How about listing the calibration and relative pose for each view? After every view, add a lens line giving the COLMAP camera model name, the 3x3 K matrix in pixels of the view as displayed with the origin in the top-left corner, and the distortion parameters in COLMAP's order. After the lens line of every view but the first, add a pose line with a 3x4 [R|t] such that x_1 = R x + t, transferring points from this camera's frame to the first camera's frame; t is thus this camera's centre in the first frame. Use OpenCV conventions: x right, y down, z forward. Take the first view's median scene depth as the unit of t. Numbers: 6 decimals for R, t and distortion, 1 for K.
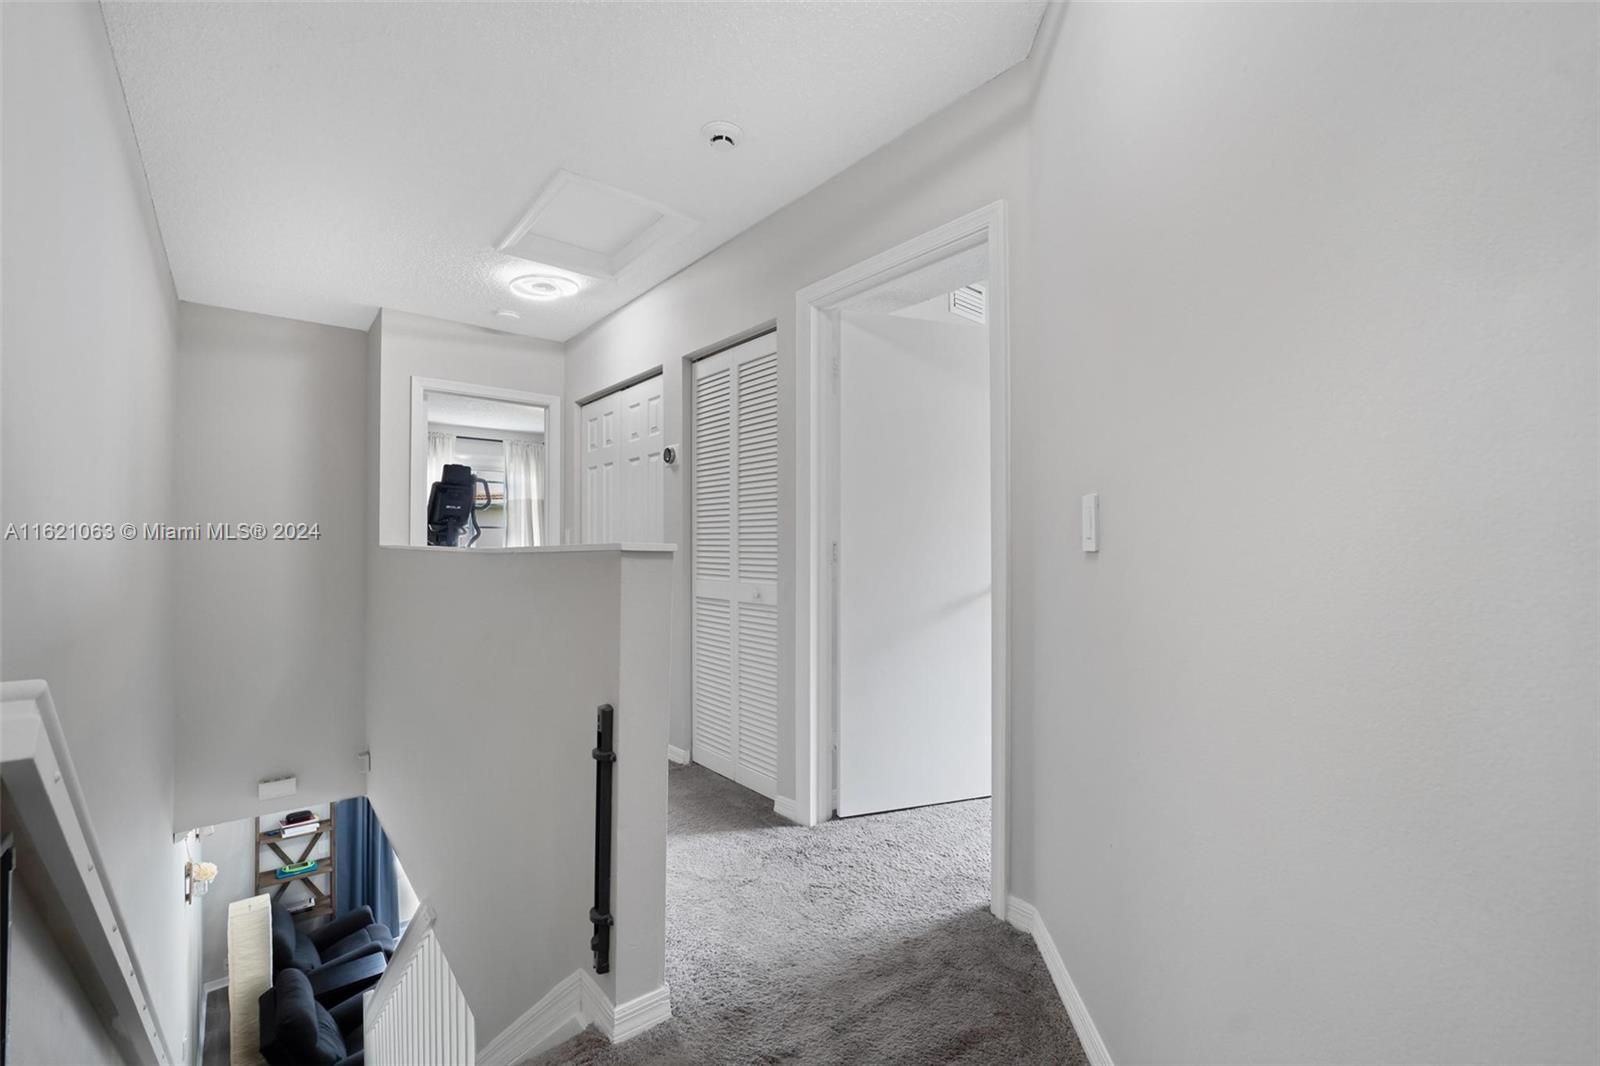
lens RADIAL K [[679.2, 0, 794.4], [0, 679.2, 549.6], [0, 0, 1]] dist [-0.013939, 0.000137]
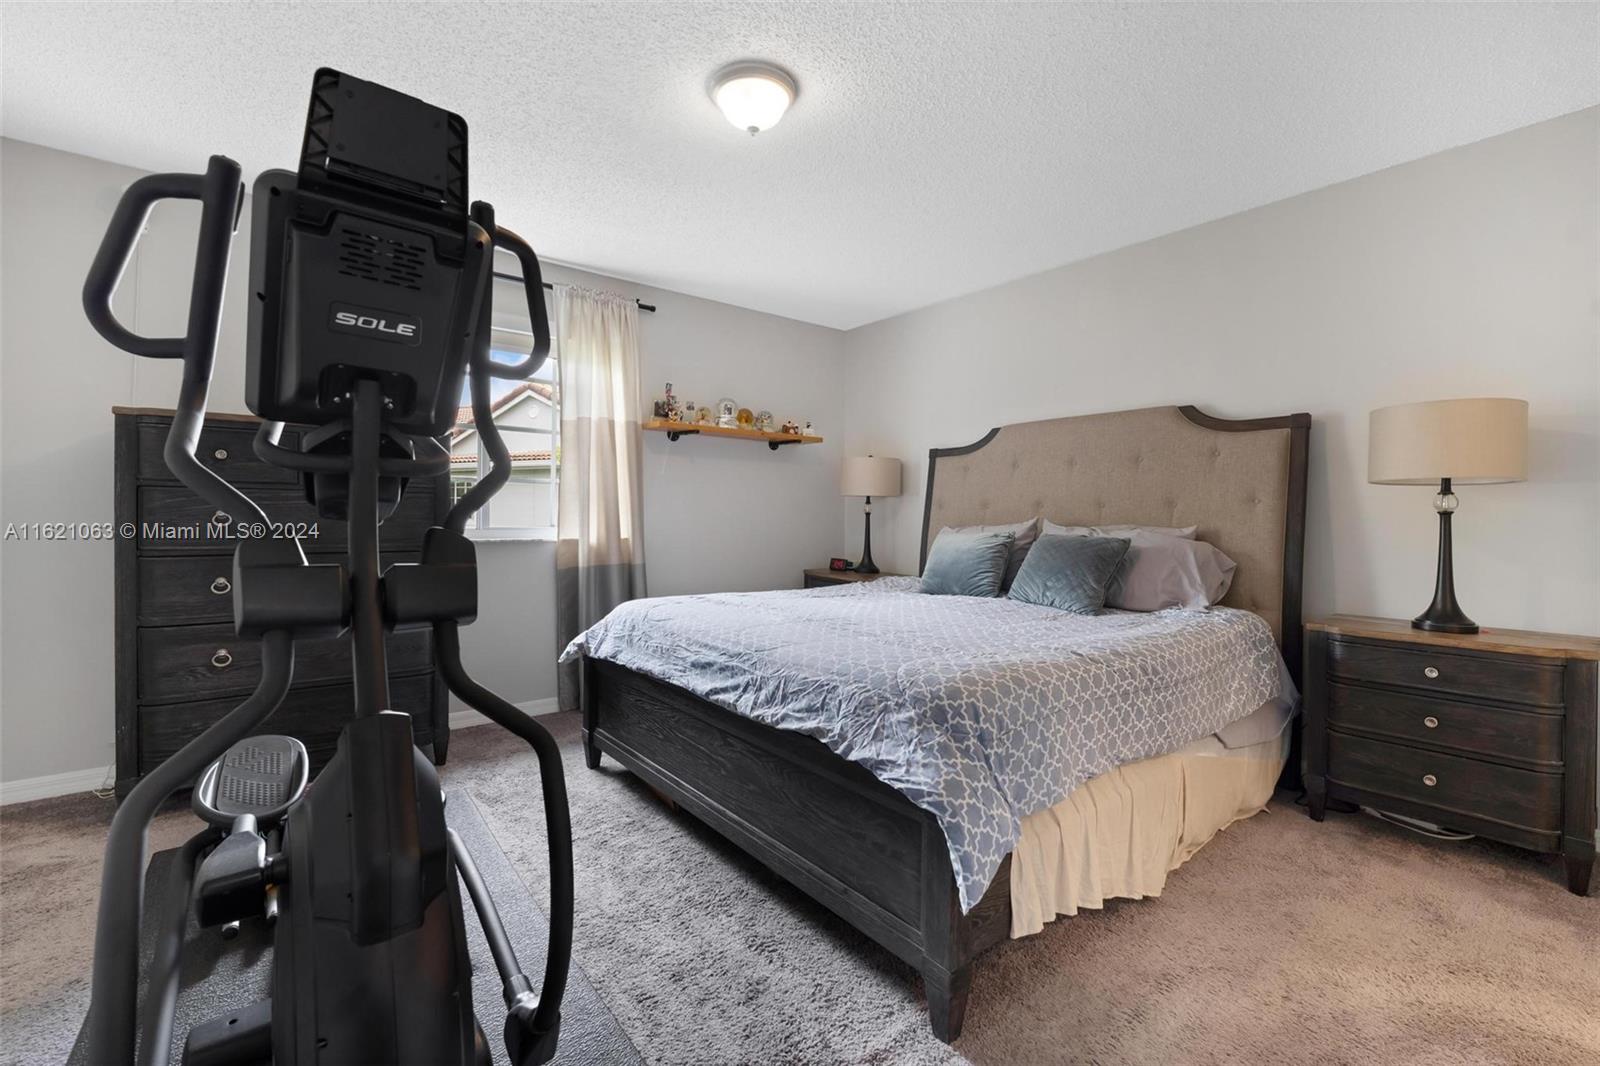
lens RADIAL K [[674.1, 0, 800.0], [0, 674.1, 533.0], [0, 0, 1]] dist [-0.013127, 0.000044]
pose [[0.999940, -0.000913, -0.010941, -0.373831], [0.001065, 0.999903, 0.013864, -0.006453], [0.010927, -0.013875, 0.999844, 0.793216]]
